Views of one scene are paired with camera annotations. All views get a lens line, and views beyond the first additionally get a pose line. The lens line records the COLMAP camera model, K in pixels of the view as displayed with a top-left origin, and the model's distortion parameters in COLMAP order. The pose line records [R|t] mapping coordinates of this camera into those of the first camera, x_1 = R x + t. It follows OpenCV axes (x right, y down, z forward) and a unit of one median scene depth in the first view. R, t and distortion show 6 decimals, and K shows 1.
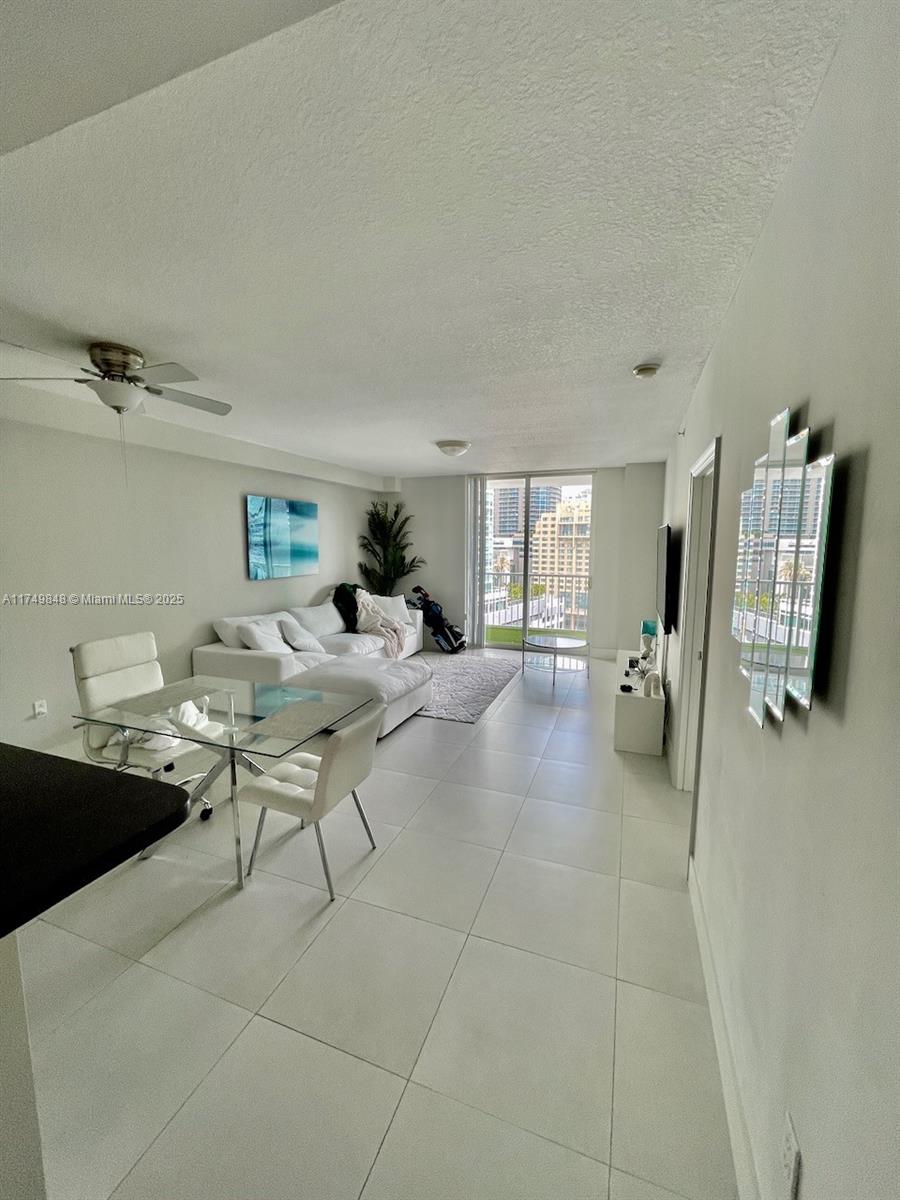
lens RADIAL K [[484.2, 0, 449.7], [0, 484.2, 600.1], [0, 0, 1]] dist [-0.002576, 0.000309]
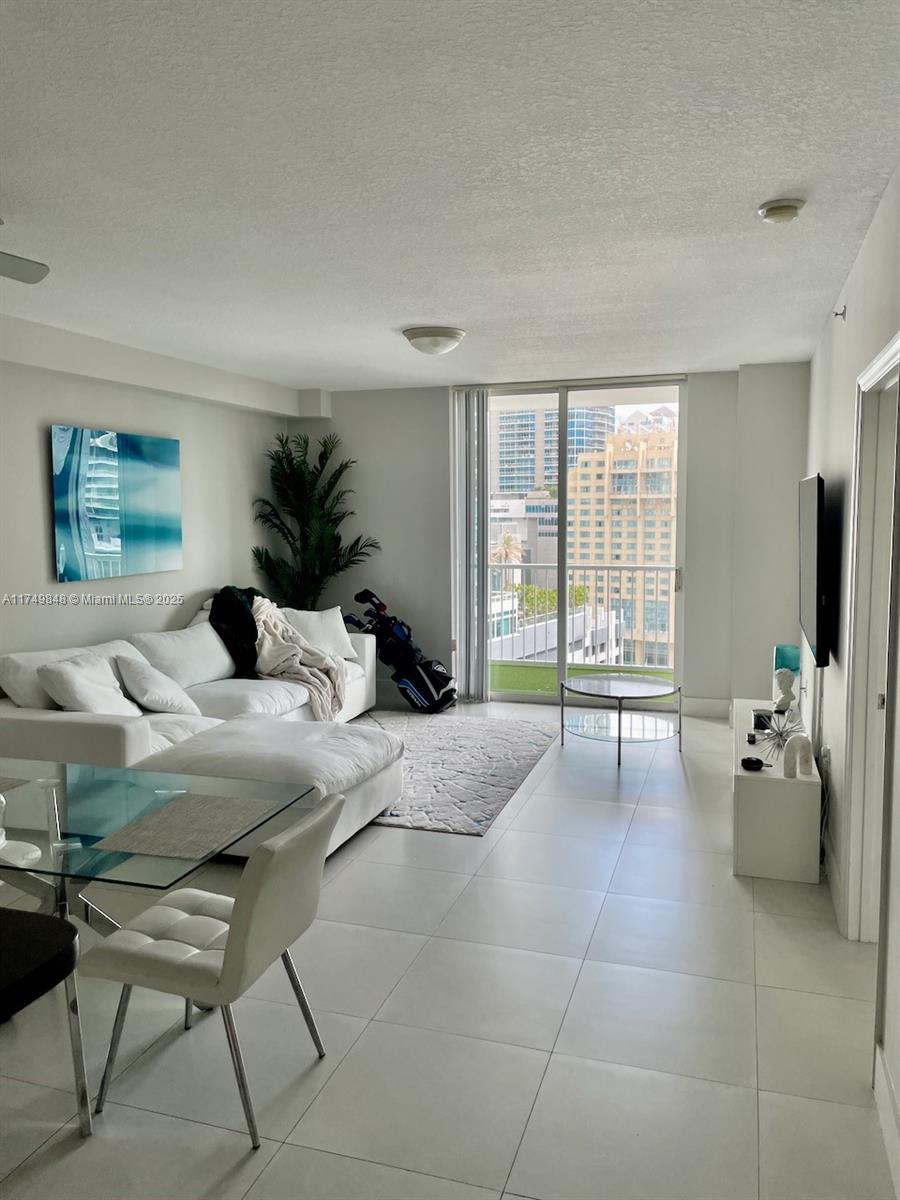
lens RADIAL K [[910.0, 0, 454.5], [0, 910.0, 600.1], [0, 0, 1]] dist [0.068256, -0.062595]
pose [[0.998635, -0.014471, 0.050187, -0.027133], [0.015429, 0.999705, -0.018753, 0.004594], [-0.049901, 0.019501, 0.998564, -0.045251]]
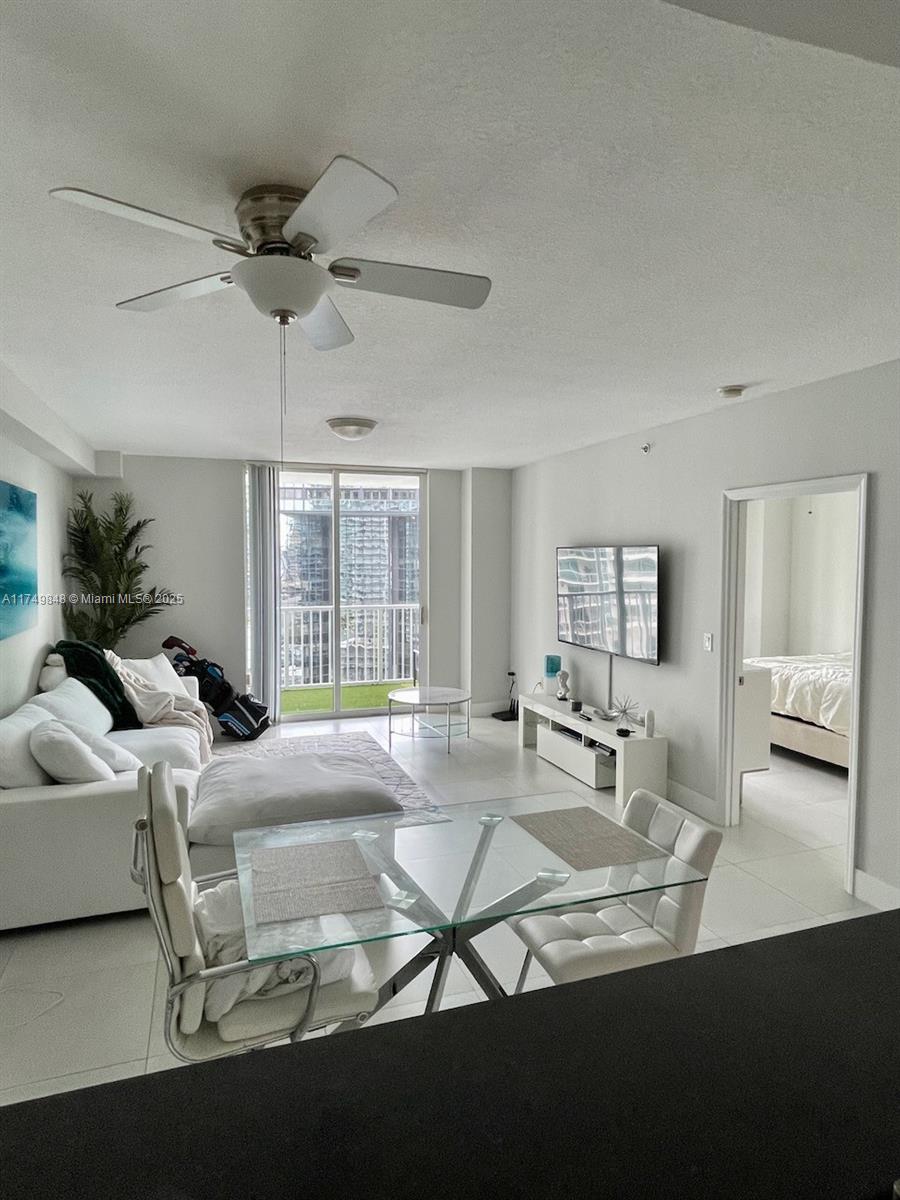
lens RADIAL K [[698.4, 0, 445.1], [0, 698.4, 589.4], [0, 0, 1]] dist [0.009499, -0.000329]
pose [[0.770688, -0.031774, 0.636420, -0.562567], [0.079268, 0.995779, -0.046276, -0.033219], [-0.632263, 0.086112, 0.769954, 0.187333]]
